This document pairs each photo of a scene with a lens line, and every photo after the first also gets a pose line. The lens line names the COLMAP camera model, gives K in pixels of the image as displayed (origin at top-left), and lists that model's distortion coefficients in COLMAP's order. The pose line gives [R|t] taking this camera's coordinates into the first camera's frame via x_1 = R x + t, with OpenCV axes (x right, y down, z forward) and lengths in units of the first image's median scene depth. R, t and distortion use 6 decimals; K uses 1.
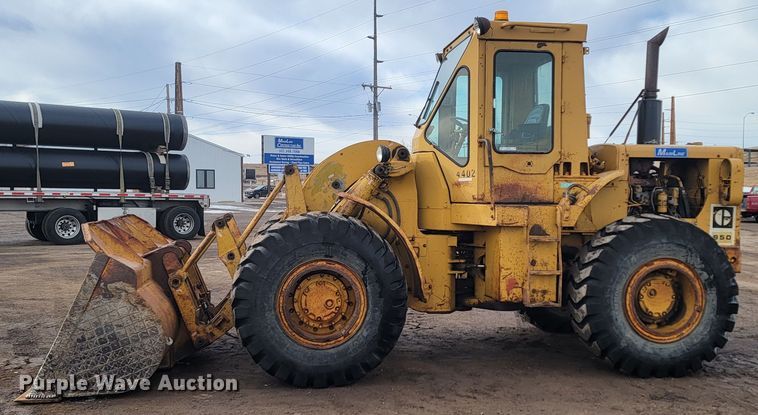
lens RADIAL K [[795.8, 0, 379.1], [0, 795.8, 220.0], [0, 0, 1]] dist [0.081666, -0.006207]
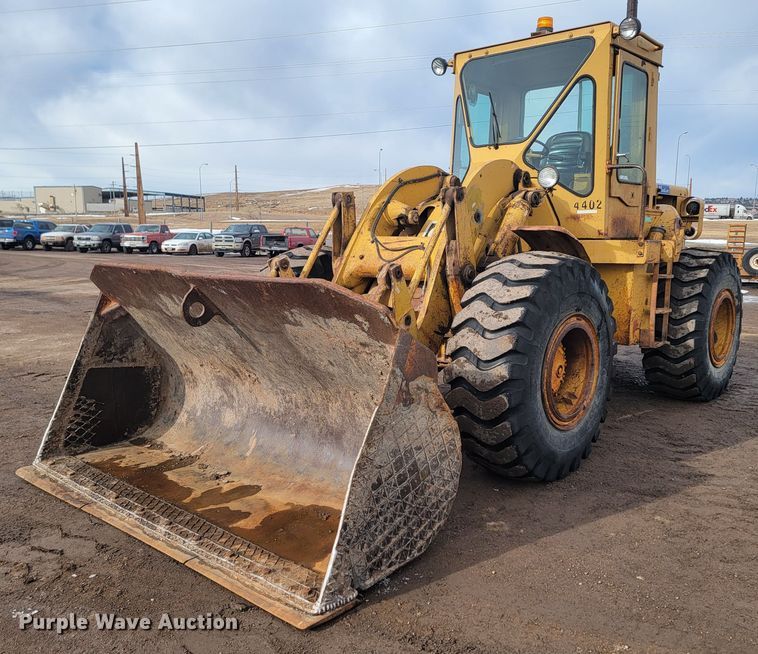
lens RADIAL K [[727.1, 0, 381.1], [0, 727.1, 347.2], [0, 0, 1]] dist [0.067656, -0.006601]
pose [[0.750800, -0.103639, 0.652348, -0.605000], [0.026343, 0.991527, 0.127205, -0.011655], [-0.660004, -0.078321, 0.747169, 0.540012]]
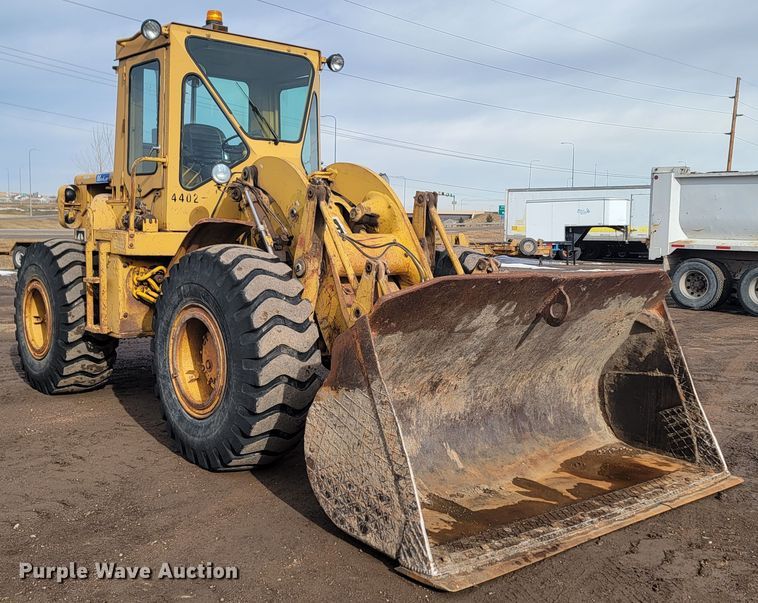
lens RADIAL K [[837.2, 0, 393.0], [0, 837.2, 300.9], [0, 0, 1]] dist [0.067986, -0.016303]
pose [[-0.580344, -0.086540, 0.809760, -0.806101], [0.016122, 0.992922, 0.117669, -0.059424], [-0.814212, 0.081344, -0.574841, 1.541197]]
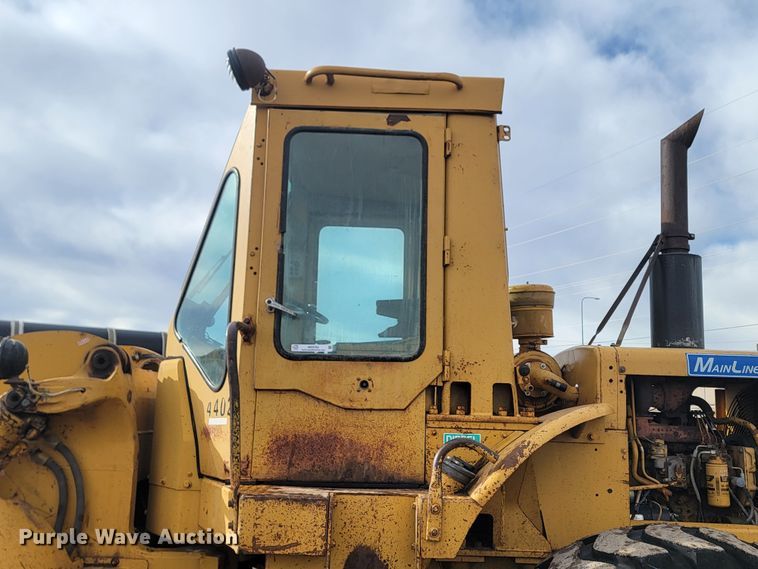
lens RADIAL K [[745.5, 0, 379.0], [0, 745.5, 284.5], [0, 0, 1]] dist [0.098929, -0.136001]
pose [[0.991980, -0.006047, -0.126249, 0.245025], [-0.020309, 0.978251, -0.206427, -0.041543], [0.124752, 0.207335, 0.970283, 0.613577]]
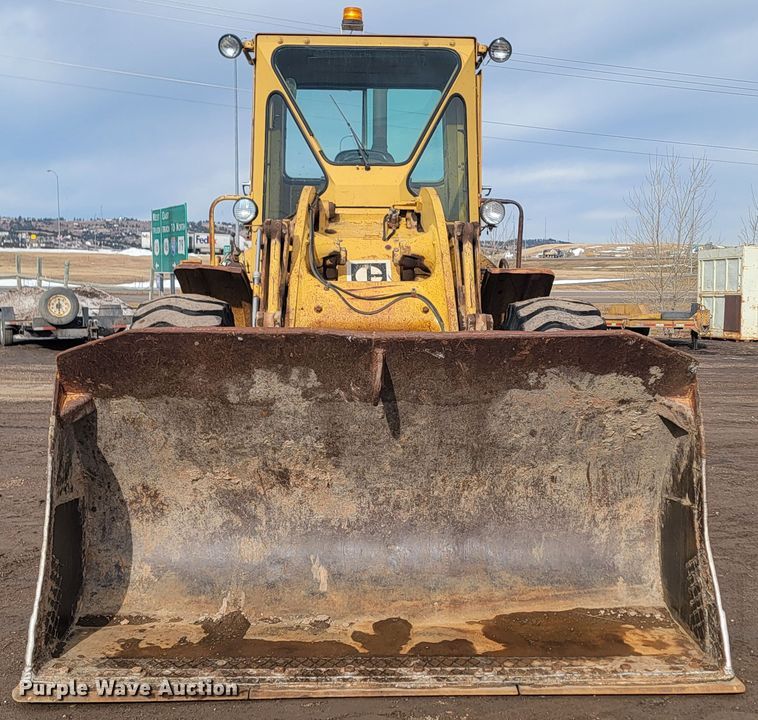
lens RADIAL K [[1224.8, 0, 423.3], [0, 1224.8, 361.0], [0, 0, 1]] dist [0.104469, 0.094730]
pose [[0.041459, -0.076465, 0.996210, -1.037839], [0.039620, 0.996409, 0.074831, -0.035922], [-0.998354, 0.036367, 0.044340, 0.997532]]
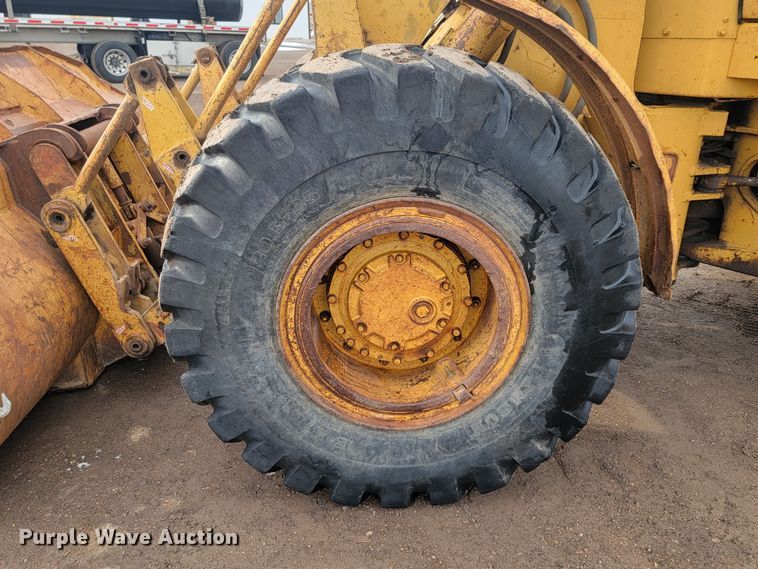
lens RADIAL K [[654.5, 0, 381.4], [0, 654.5, 306.5], [0, 0, 1]] dist [0.091353, -0.074120]
pose [[0.997021, 0.035692, -0.068382, -0.055897], [-0.009422, 0.936222, 0.351283, -0.004964], [0.076559, -0.349593, 0.933769, 0.656058]]
